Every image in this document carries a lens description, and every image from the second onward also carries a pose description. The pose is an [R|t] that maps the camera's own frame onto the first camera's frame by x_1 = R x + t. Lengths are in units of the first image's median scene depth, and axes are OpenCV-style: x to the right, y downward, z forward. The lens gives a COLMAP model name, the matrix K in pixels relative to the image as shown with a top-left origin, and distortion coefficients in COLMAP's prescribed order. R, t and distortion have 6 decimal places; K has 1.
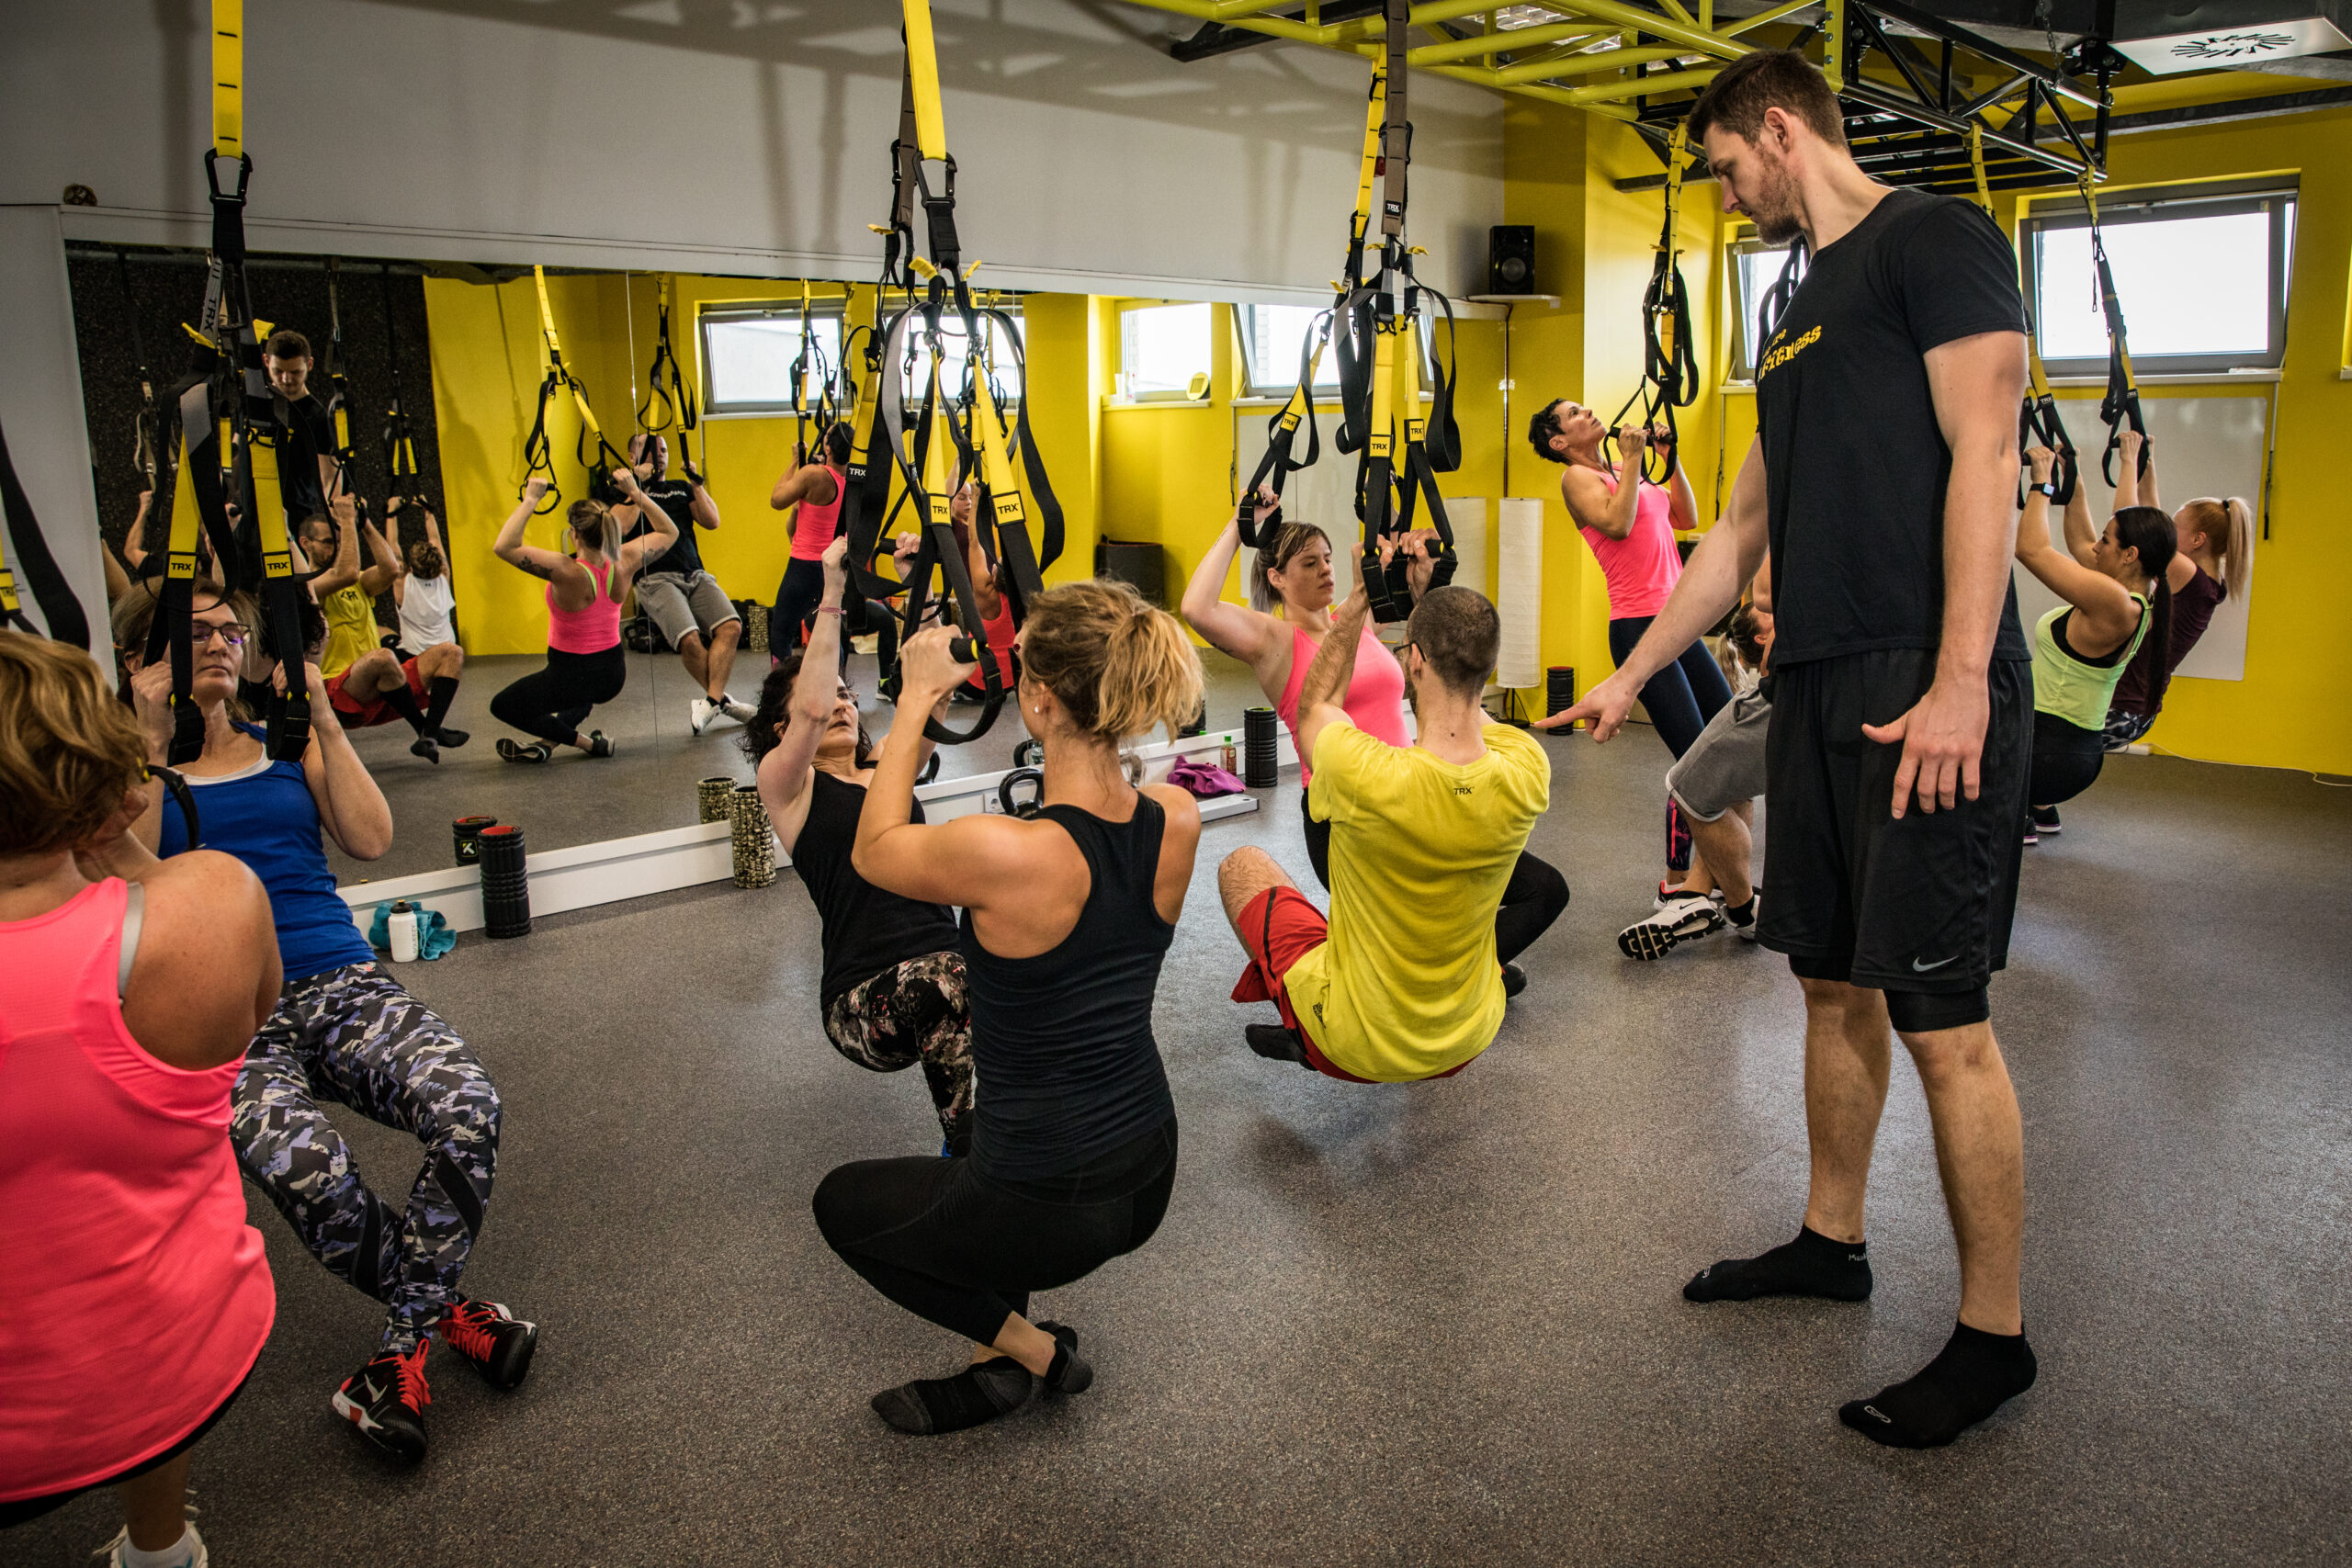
lens RADIAL K [[1852.2, 0, 1256.8], [0, 1852.2, 731.1], [0, 0, 1]] dist [-0.031365, 0.006267]
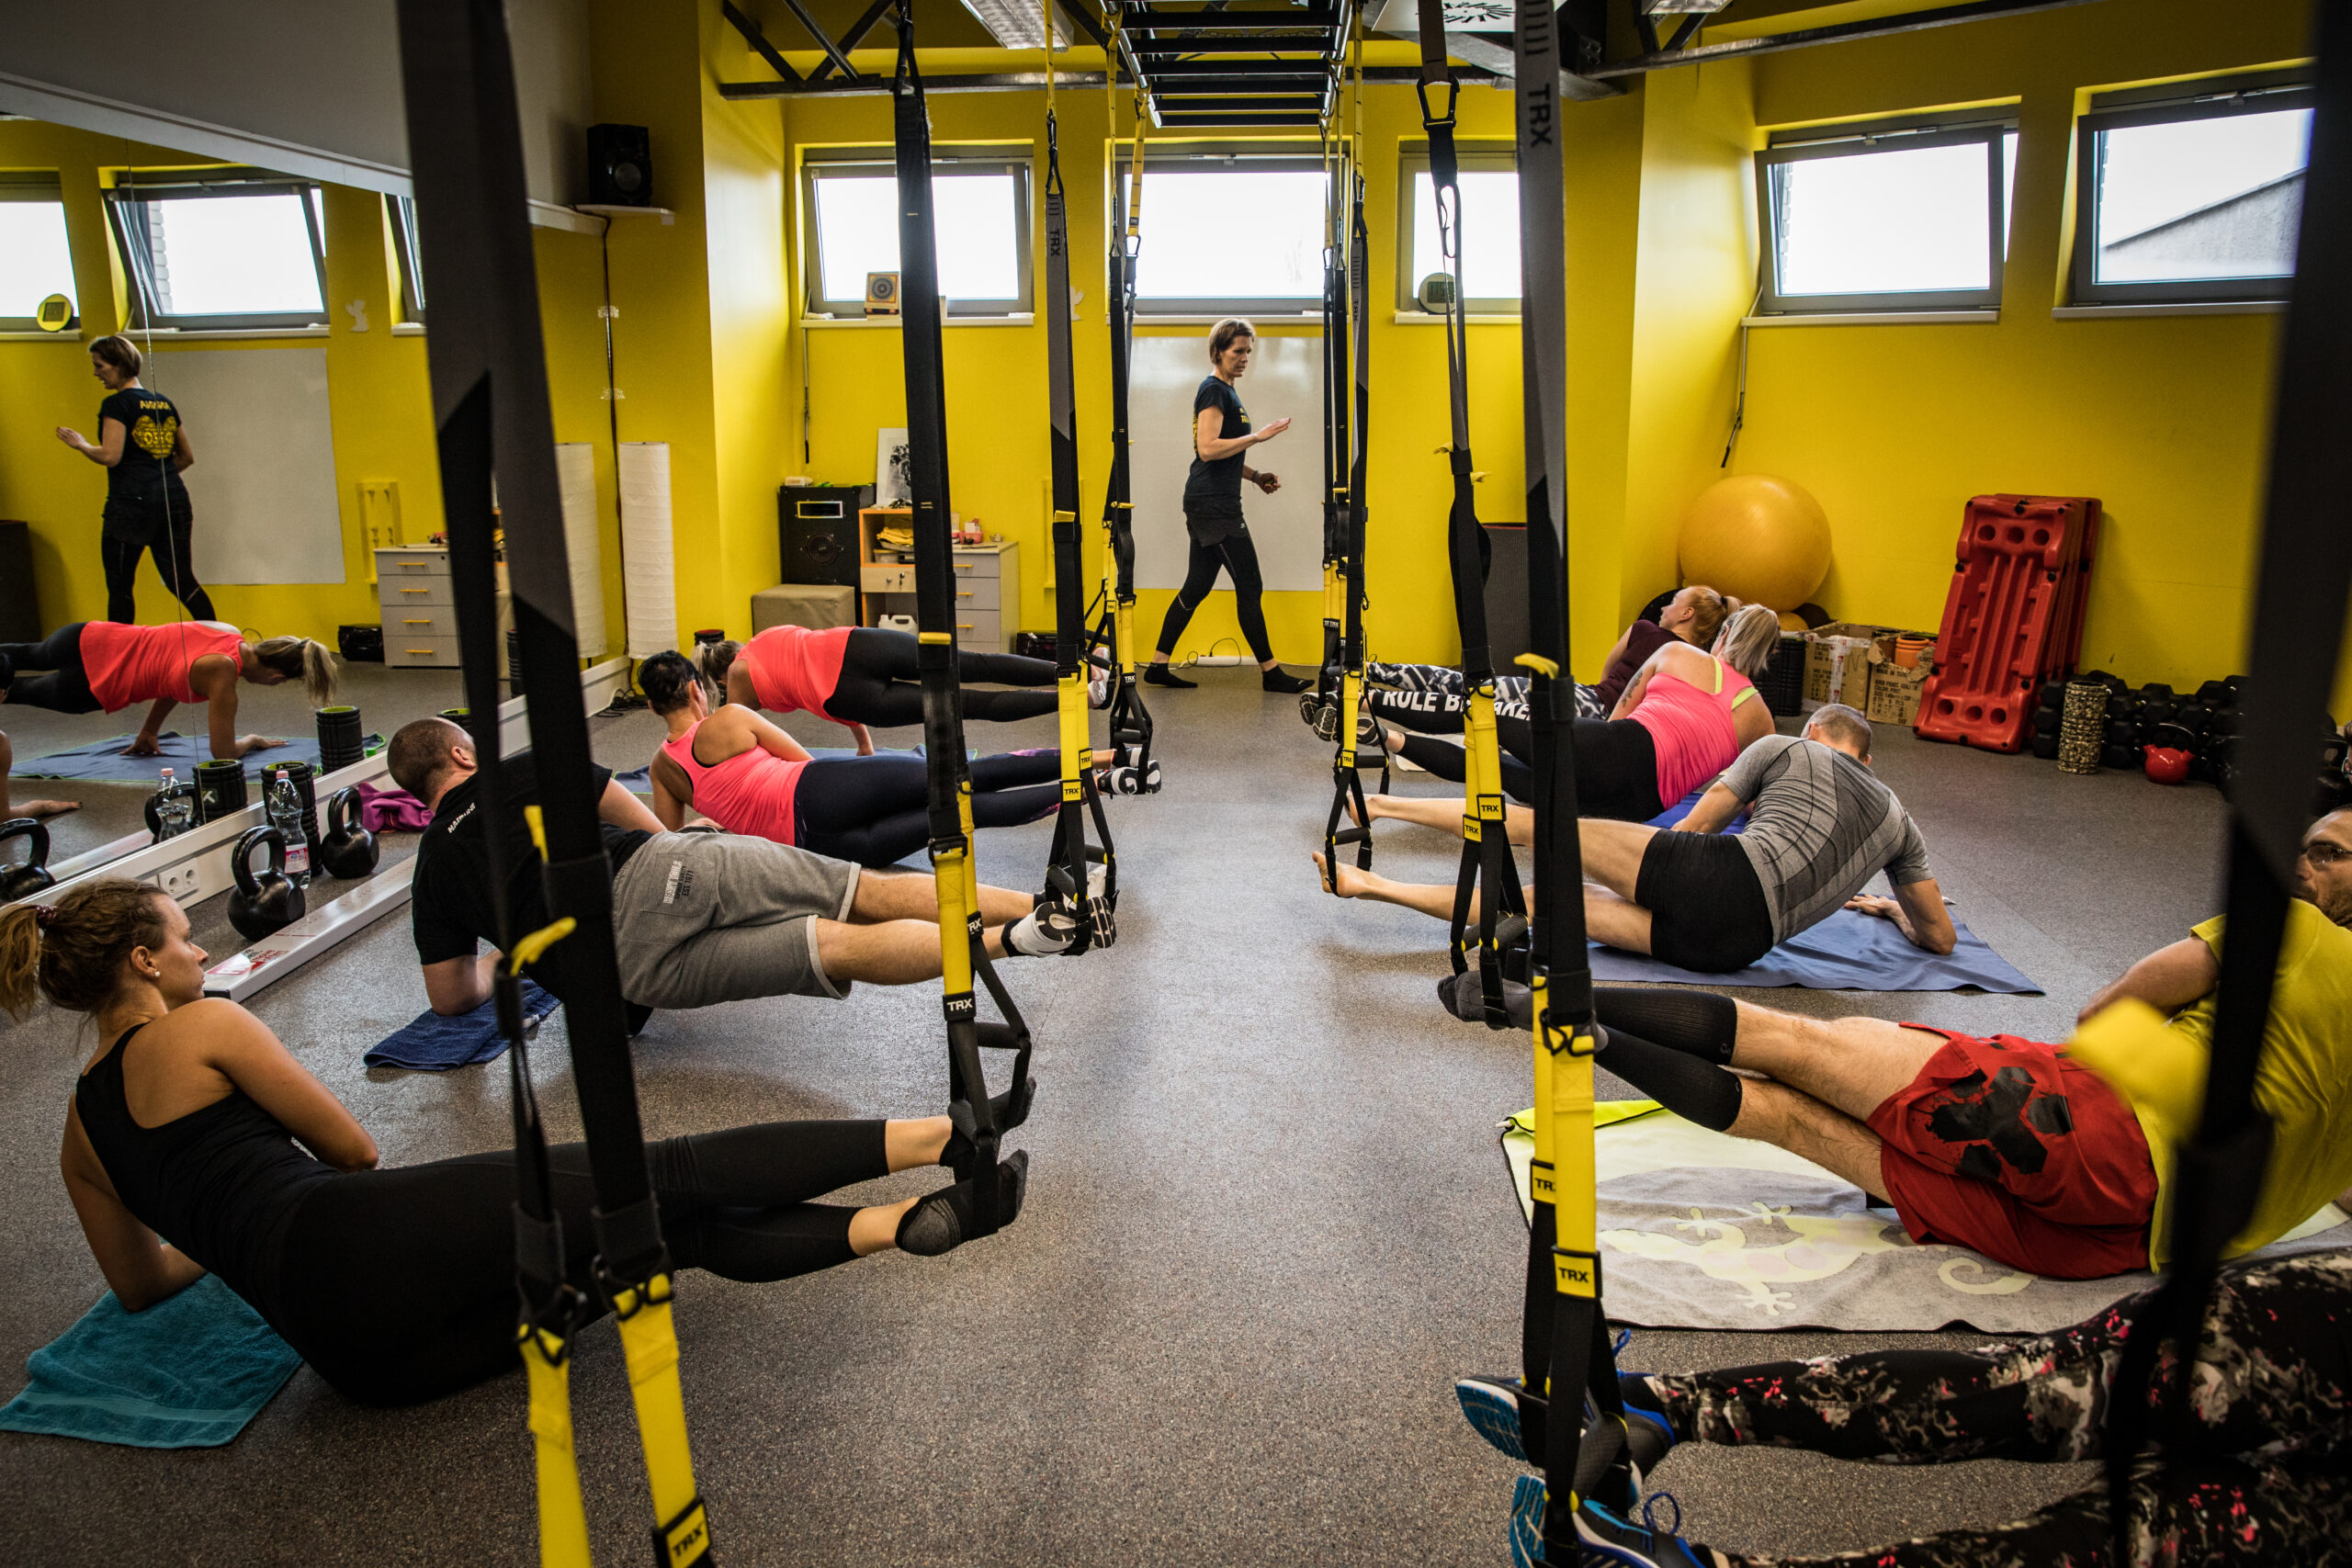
lens RADIAL K [[1776.4, 0, 1176.0], [0, 1776.4, 784.0], [0, 0, 1]] dist [-0.048924, 0.007154]
pose [[0.758332, -0.139137, 0.636846, -0.254341], [0.098126, 0.990188, 0.099490, -0.028304], [-0.644441, -0.012955, 0.764545, 0.224862]]
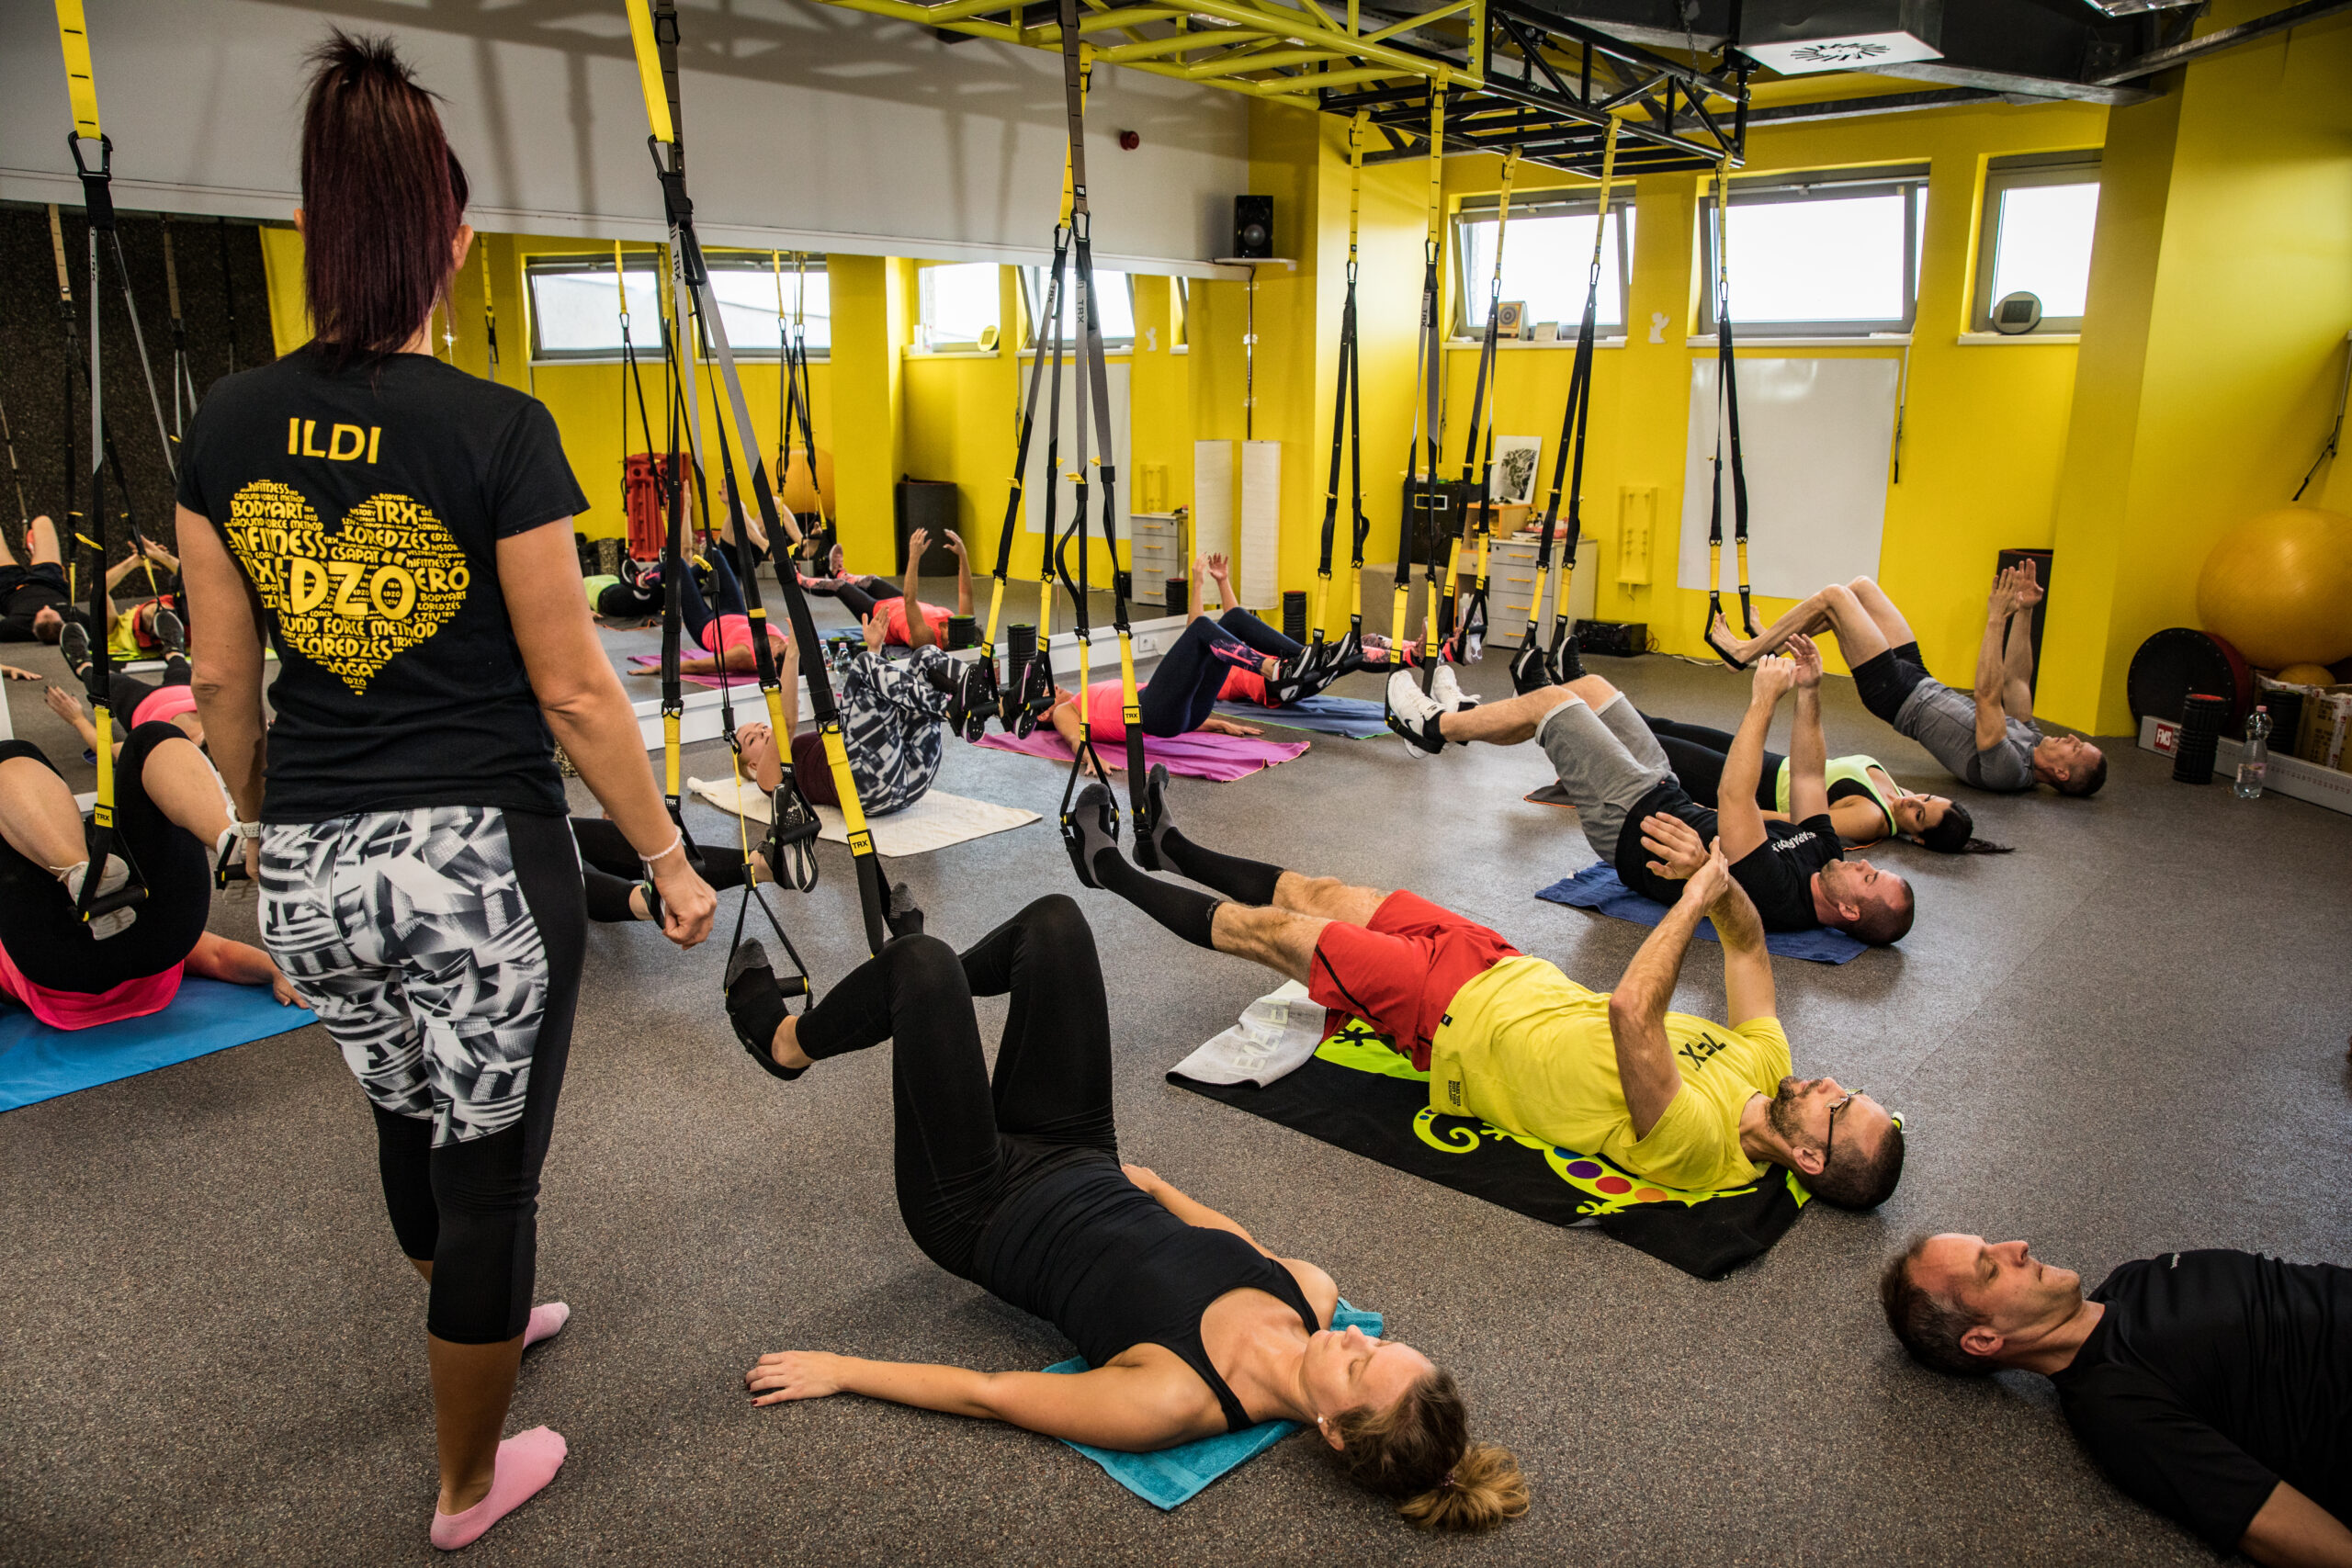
lens RADIAL K [[1776.4, 0, 1176.0], [0, 1776.4, 784.0], [0, 0, 1]] dist [-0.048924, 0.007154]
pose [[0.998991, 0.001035, 0.044902, 0.049219], [-0.003785, 0.998118, 0.061203, 0.018225], [-0.044755, -0.061311, 0.997115, -0.093816]]
